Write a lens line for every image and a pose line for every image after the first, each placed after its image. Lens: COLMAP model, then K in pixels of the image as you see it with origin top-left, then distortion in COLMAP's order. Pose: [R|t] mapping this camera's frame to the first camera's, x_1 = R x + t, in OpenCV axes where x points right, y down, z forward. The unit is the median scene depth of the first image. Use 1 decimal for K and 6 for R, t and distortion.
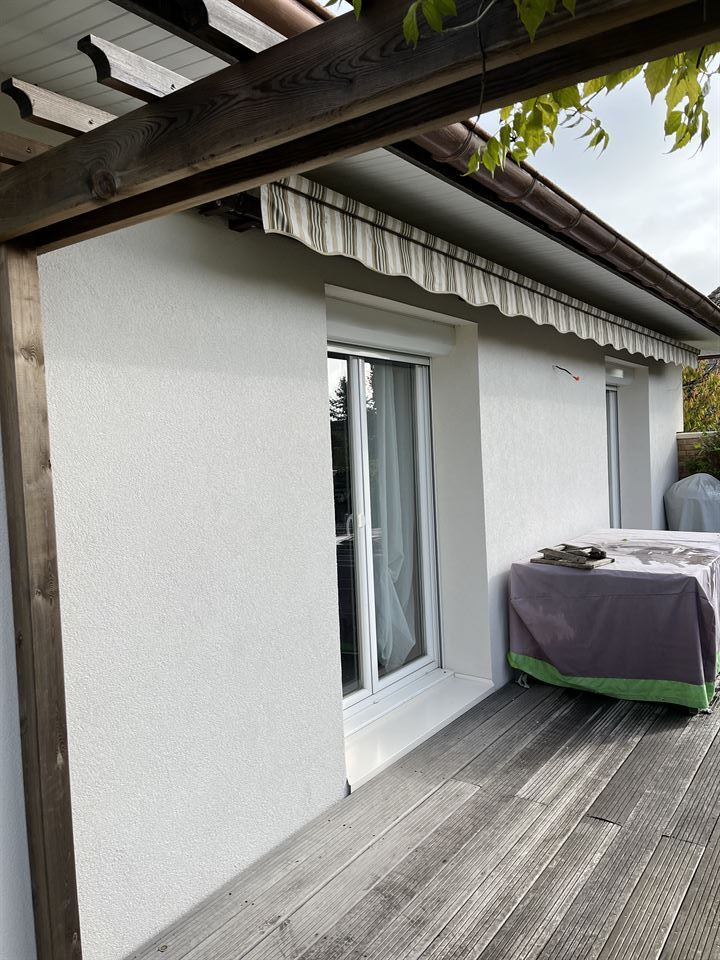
lens RADIAL K [[724.5, 0, 355.1], [0, 724.5, 483.7], [0, 0, 1]] dist [0.049760, -0.068266]
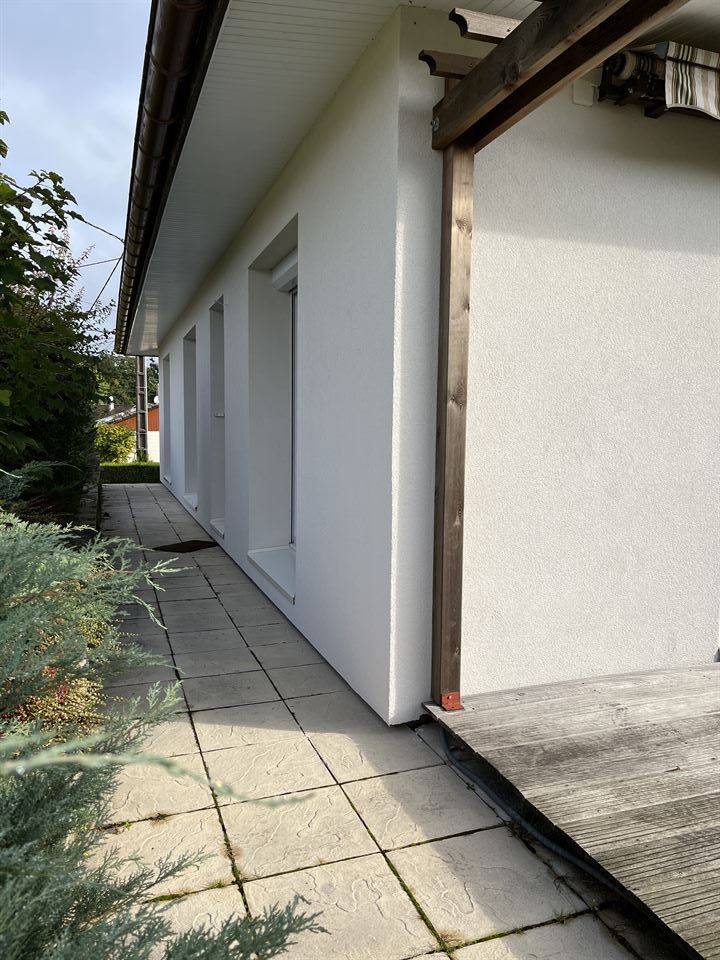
lens RADIAL K [[724.5, 0, 353.5], [0, 724.5, 487.4], [0, 0, 1]] dist [0.049760, -0.068266]
pose [[0.817667, 0.103994, -0.566220, 0.197322], [-0.074008, 0.994376, 0.075757, 0.205927], [0.570914, -0.020039, 0.820765, -0.233119]]
